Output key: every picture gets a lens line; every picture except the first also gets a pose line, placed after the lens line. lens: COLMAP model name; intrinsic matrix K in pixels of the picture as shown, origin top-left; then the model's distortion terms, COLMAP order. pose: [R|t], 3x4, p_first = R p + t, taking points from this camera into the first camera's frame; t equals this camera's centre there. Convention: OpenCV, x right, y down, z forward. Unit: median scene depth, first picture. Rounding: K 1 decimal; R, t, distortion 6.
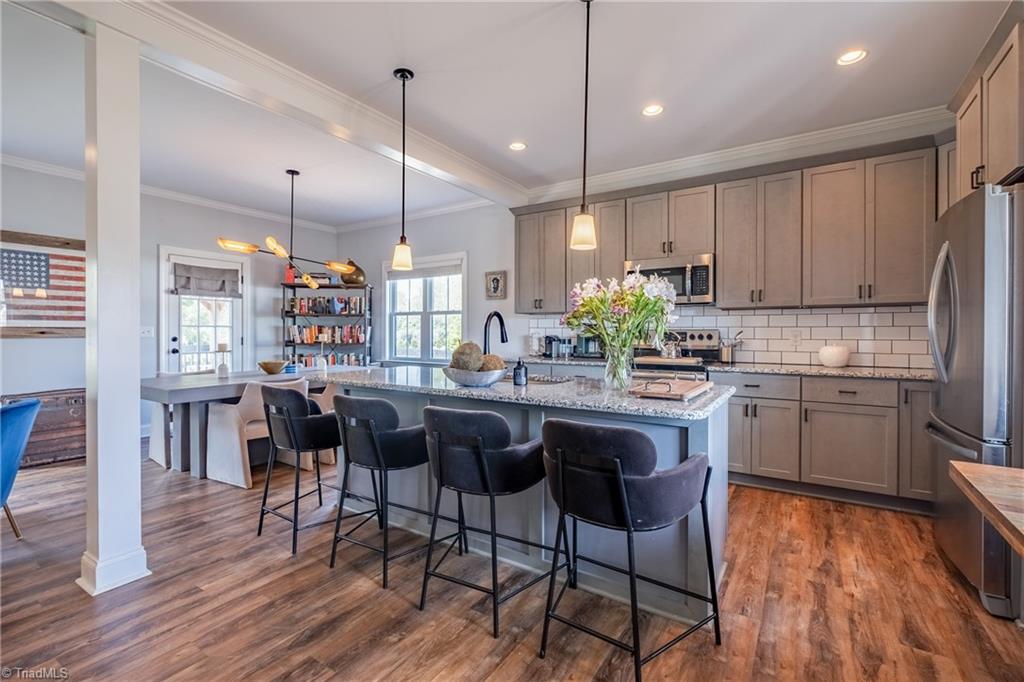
lens RADIAL K [[455.8, 0, 512.8], [0, 455.8, 332.7], [0, 0, 1]] dist [-0.005960, 0.002374]
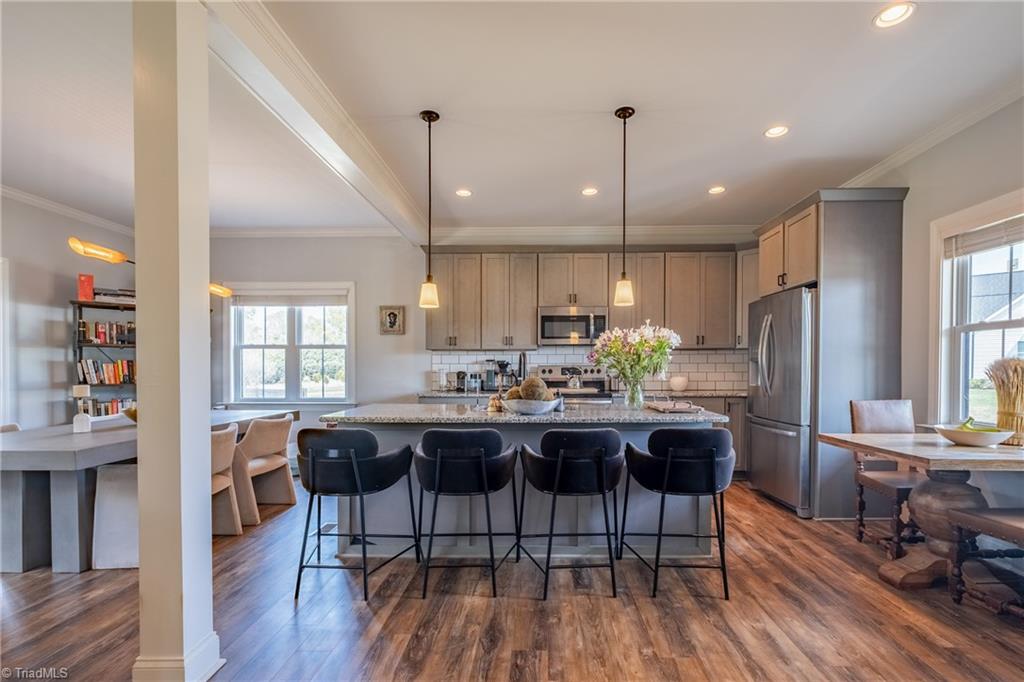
lens RADIAL K [[465.7, 0, 532.0], [0, 465.7, 372.8], [0, 0, 1]] dist [-0.004684, -0.000146]
pose [[0.845100, -0.009969, 0.534515, -0.388482], [0.003849, 0.999914, 0.012563, -0.002722], [-0.534594, -0.008560, 0.845066, -0.006741]]
